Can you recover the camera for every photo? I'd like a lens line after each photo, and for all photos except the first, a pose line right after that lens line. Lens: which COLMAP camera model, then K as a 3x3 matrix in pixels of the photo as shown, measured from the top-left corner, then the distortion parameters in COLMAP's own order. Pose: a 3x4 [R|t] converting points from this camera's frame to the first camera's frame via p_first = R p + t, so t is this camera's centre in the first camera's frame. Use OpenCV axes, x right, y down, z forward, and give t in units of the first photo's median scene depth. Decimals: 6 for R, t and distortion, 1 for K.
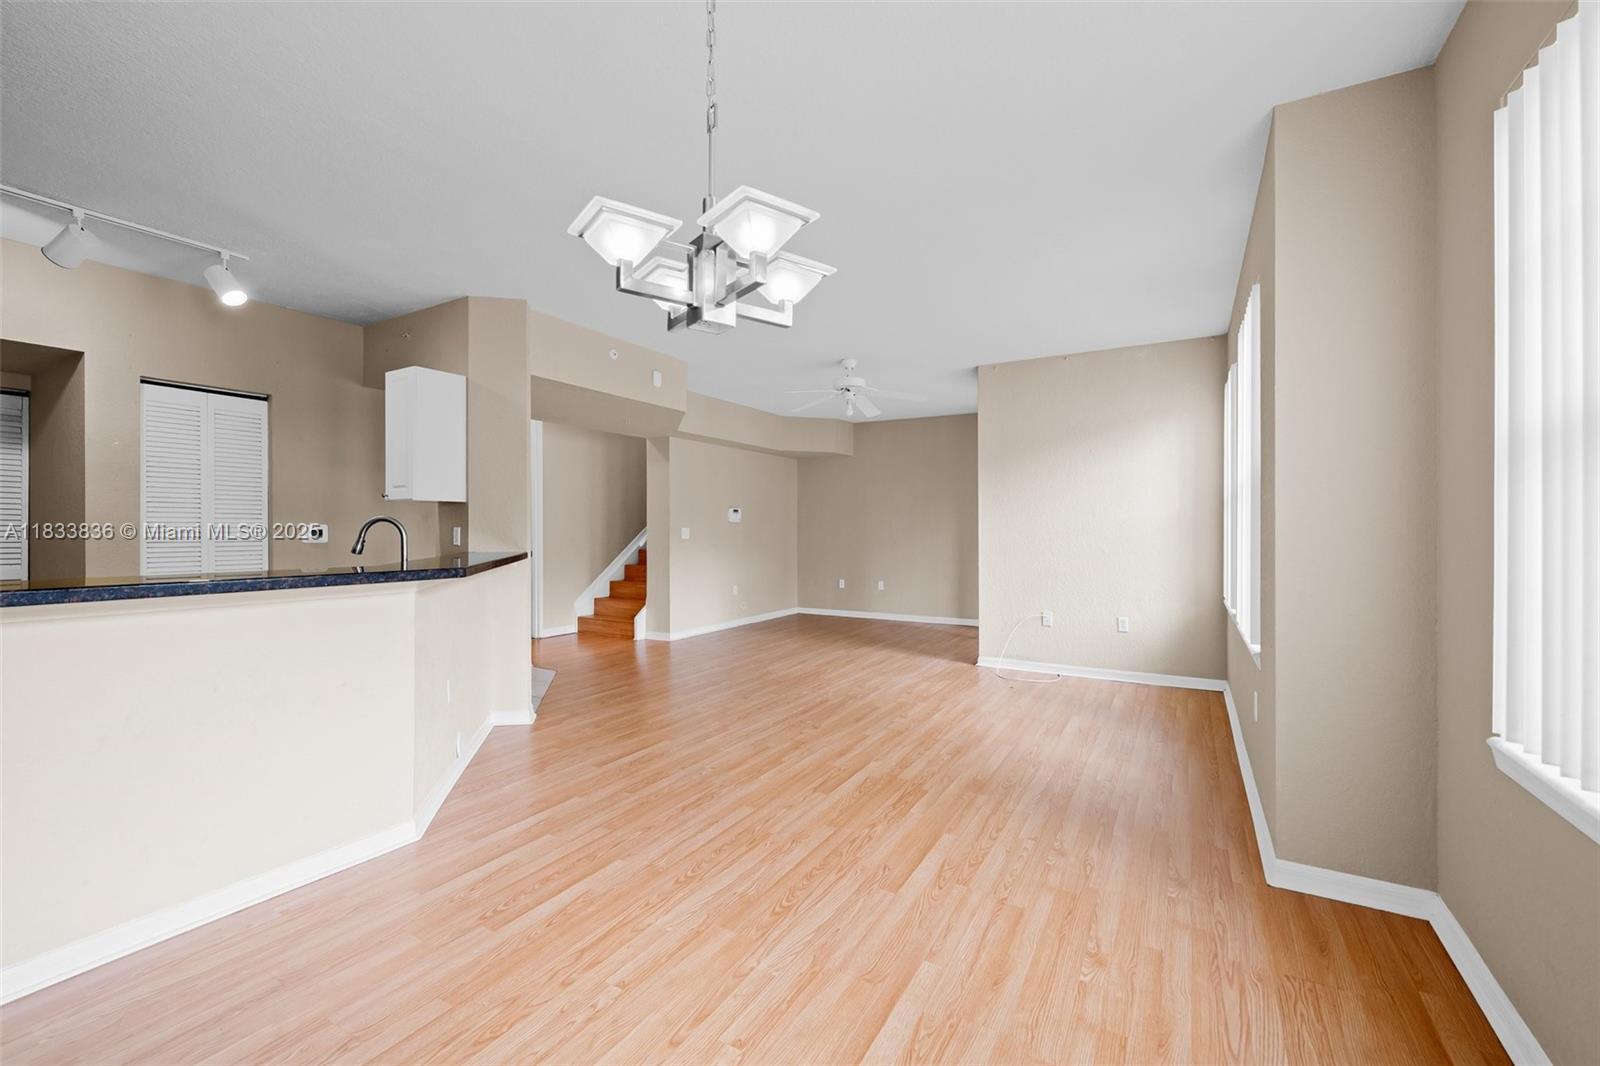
lens RADIAL K [[655.9, 0, 799.3], [0, 655.9, 528.7], [0, 0, 1]] dist [-0.003017, -0.001962]
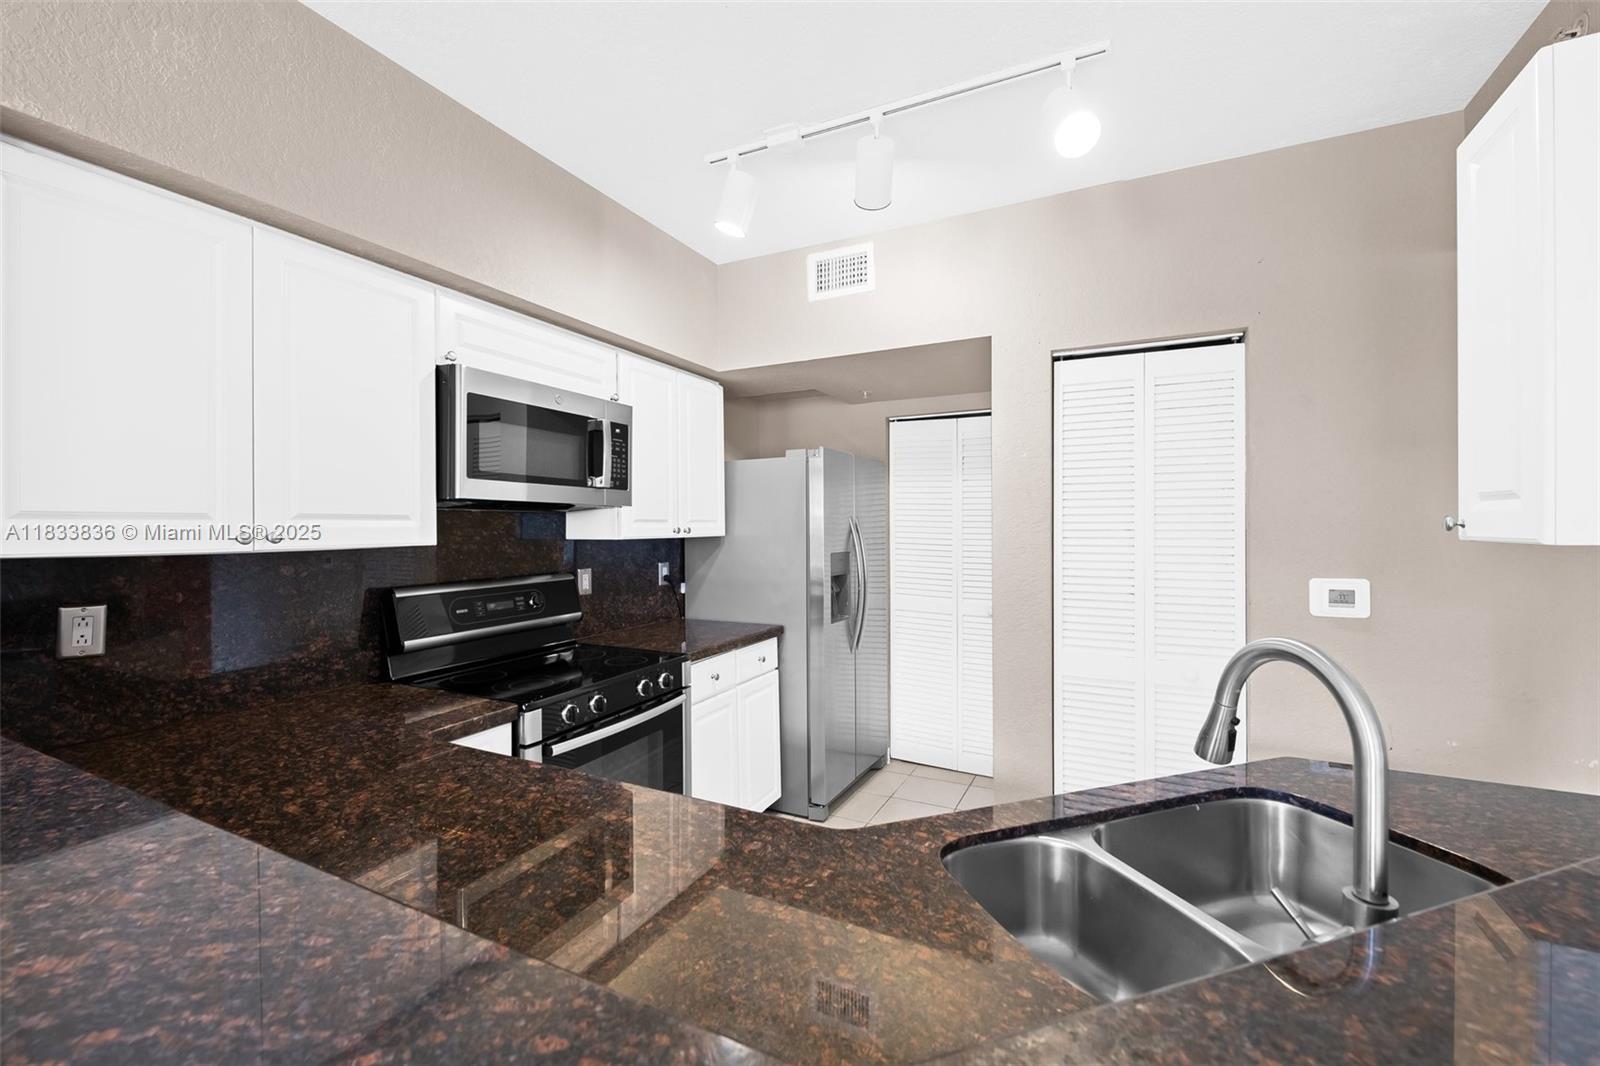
lens RADIAL K [[655.9, 0, 803.9], [0, 655.9, 529.9], [0, 0, 1]] dist [-0.003017, -0.001962]
pose [[0.080509, 0.006892, -0.996730, -0.251438], [0.002562, 0.999971, 0.007122, -0.038261], [0.996751, -0.003127, 0.080489, 0.484709]]
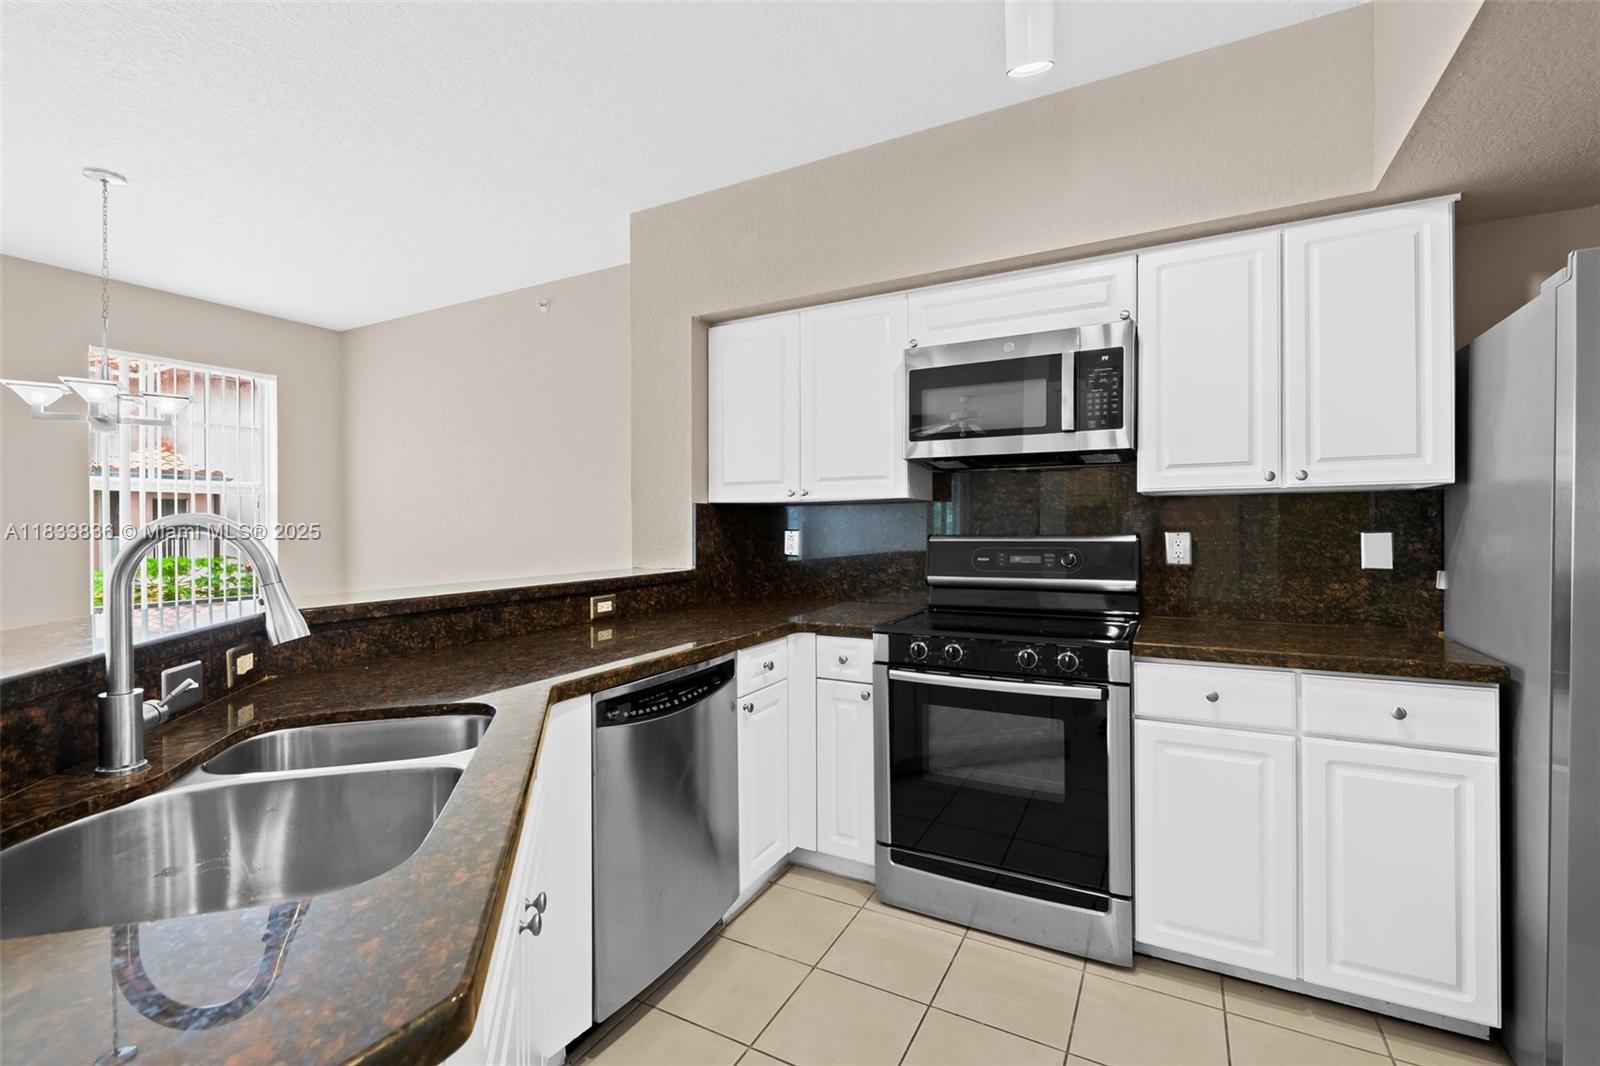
lens RADIAL K [[692.6, 0, 796.8], [0, 692.6, 531.2], [0, 0, 1]] dist [-0.000456, -0.002457]
pose [[-0.999215, 0.003557, -0.039454, -0.542586], [0.003402, 0.999986, 0.003998, -0.005401], [0.039467, 0.003860, -0.999213, 0.801177]]
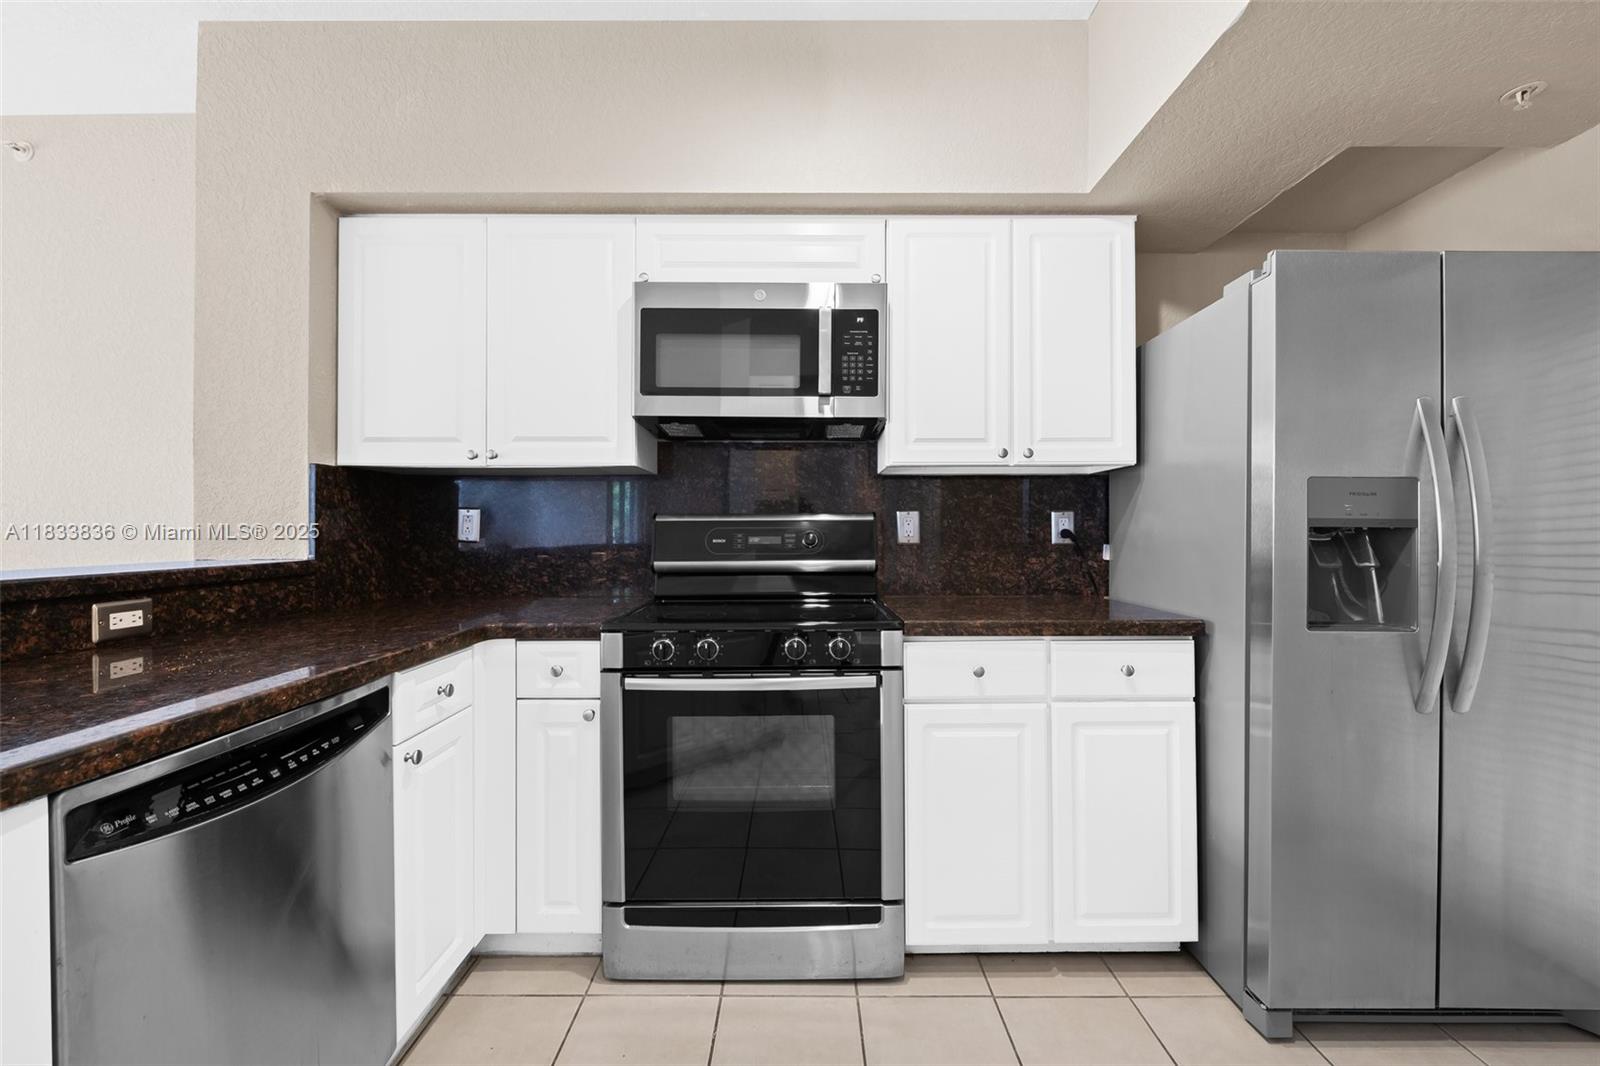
lens RADIAL K [[655.9, 0, 807.5], [0, 655.9, 531.0], [0, 0, 1]] dist [-0.003017, -0.001962]
pose [[-0.855712, -0.000363, -0.517452, -0.528902], [-0.000376, 1.000000, -0.000079, 0.011622], [0.517452, 0.000127, -0.855712, 0.690361]]
